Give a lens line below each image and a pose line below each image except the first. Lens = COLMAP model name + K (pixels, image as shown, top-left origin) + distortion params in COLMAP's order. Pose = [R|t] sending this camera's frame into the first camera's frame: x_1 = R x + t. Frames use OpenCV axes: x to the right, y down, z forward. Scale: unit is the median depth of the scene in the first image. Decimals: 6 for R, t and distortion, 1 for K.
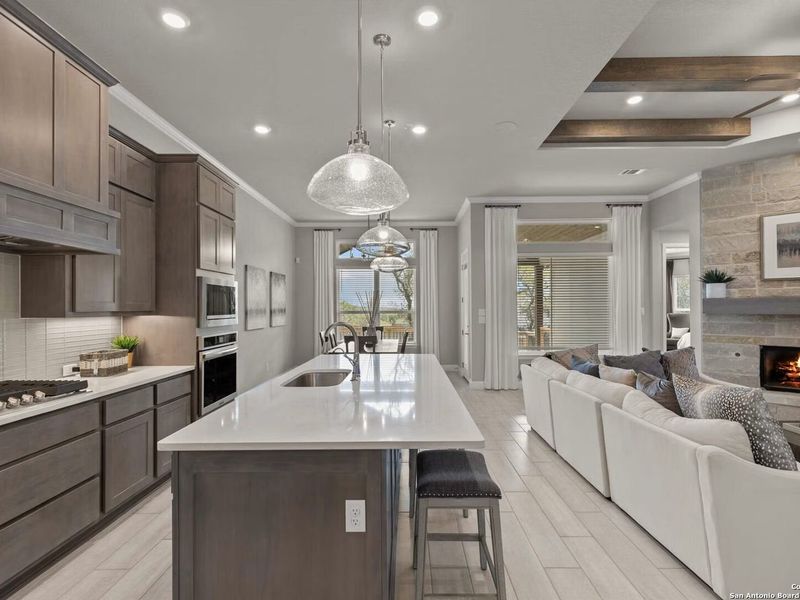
lens RADIAL K [[404.9, 0, 400.7], [0, 404.9, 304.0], [0, 0, 1]] dist [0.005204, 0.000140]
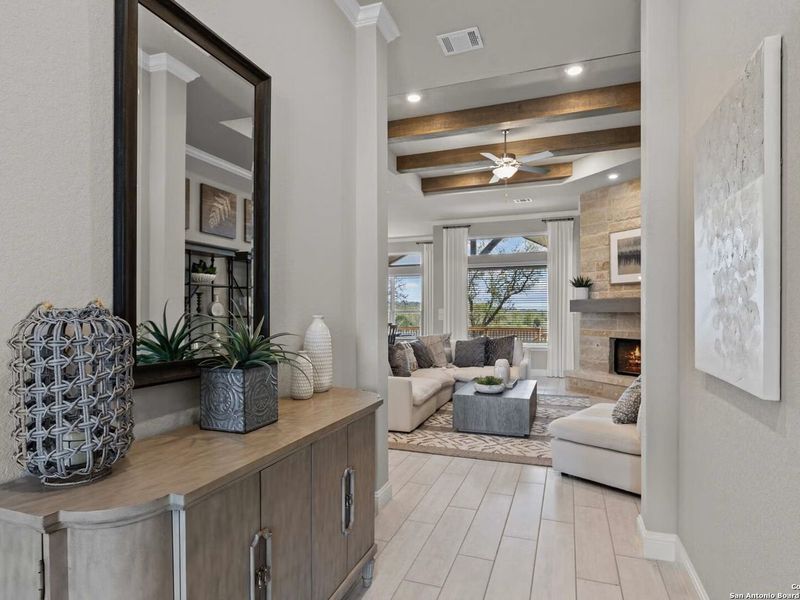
lens RADIAL K [[456.7, 0, 396.2], [0, 456.7, 315.5], [0, 0, 1]] dist [-0.024335, -0.000399]
pose [[0.936037, 0.005634, -0.351856, 0.756369], [0.001740, 0.999786, 0.020636, 0.004599], [0.351897, -0.019928, 0.935827, -0.515896]]
